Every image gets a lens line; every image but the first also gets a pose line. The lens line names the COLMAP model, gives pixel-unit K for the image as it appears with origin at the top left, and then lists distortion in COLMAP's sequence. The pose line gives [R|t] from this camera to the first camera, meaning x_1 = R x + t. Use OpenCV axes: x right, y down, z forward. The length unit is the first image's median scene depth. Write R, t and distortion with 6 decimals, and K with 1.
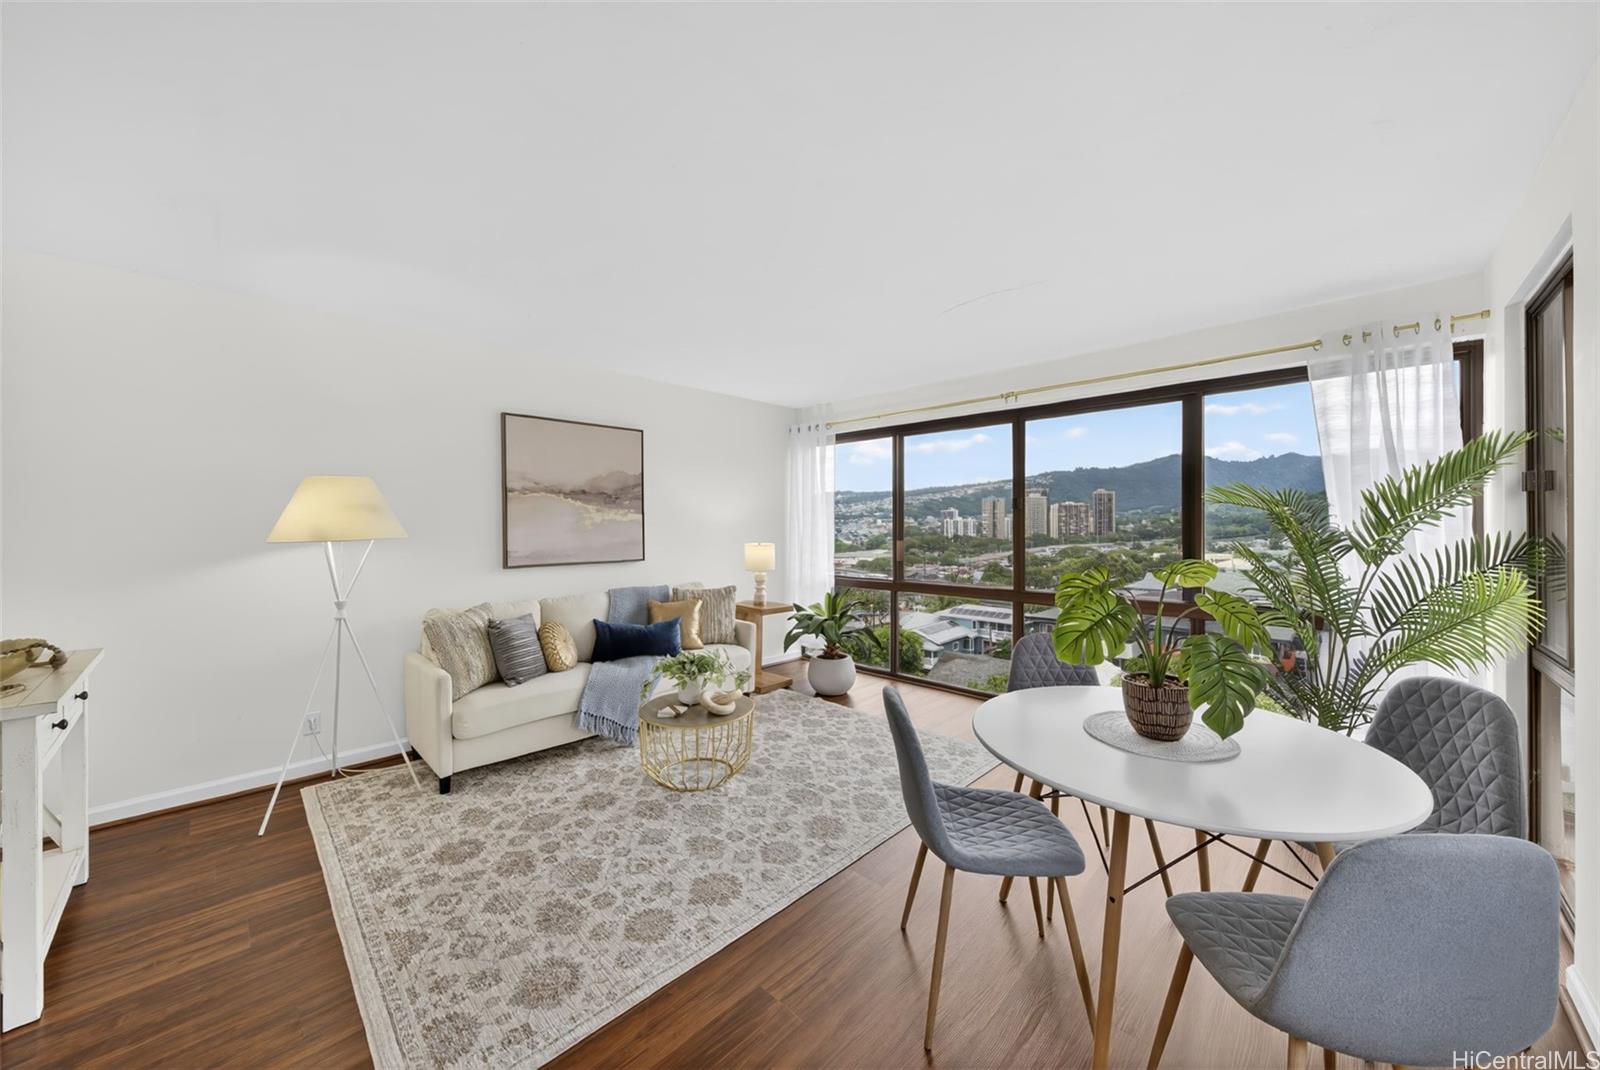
lens RADIAL K [[571.5, 0, 797.7], [0, 571.5, 531.7], [0, 0, 1]] dist [0.002190, -0.000970]
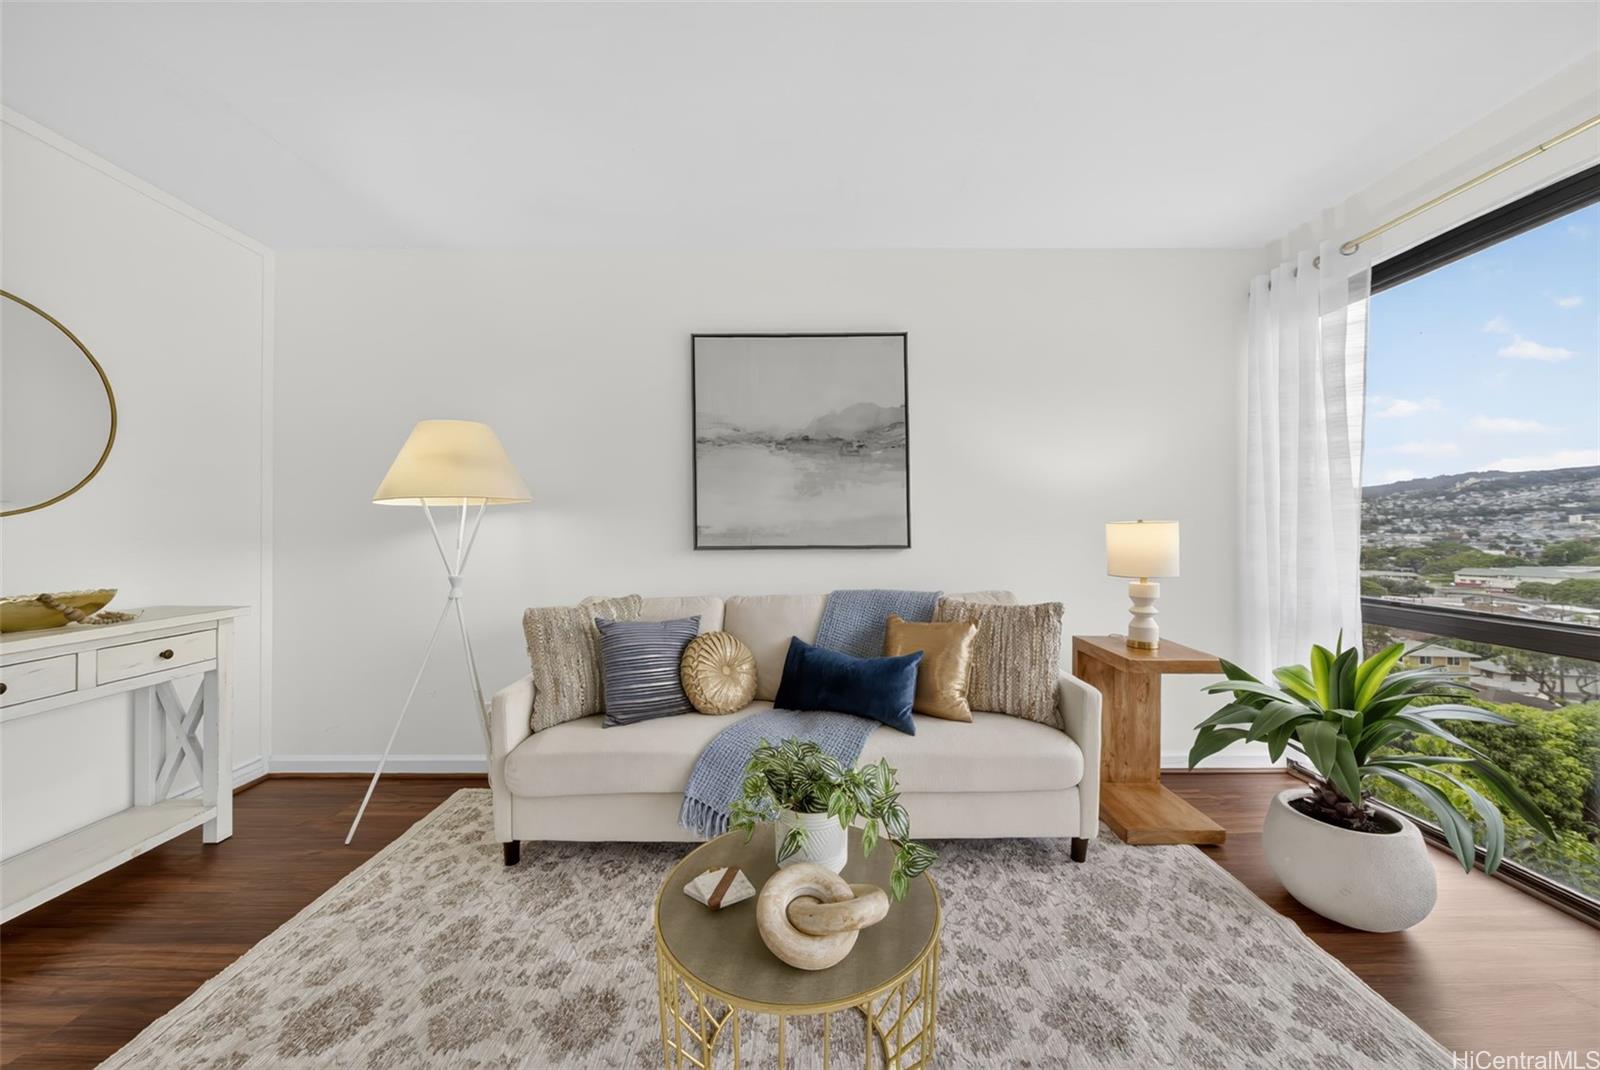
lens RADIAL K [[571.5, 0, 801.1], [0, 571.5, 524.8], [0, 0, 1]] dist [0.002190, -0.000970]
pose [[0.701158, -0.006036, -0.712980, 0.091104], [-0.005256, 0.999893, -0.013635, 0.038951], [0.712987, 0.013308, 0.701051, 0.549198]]
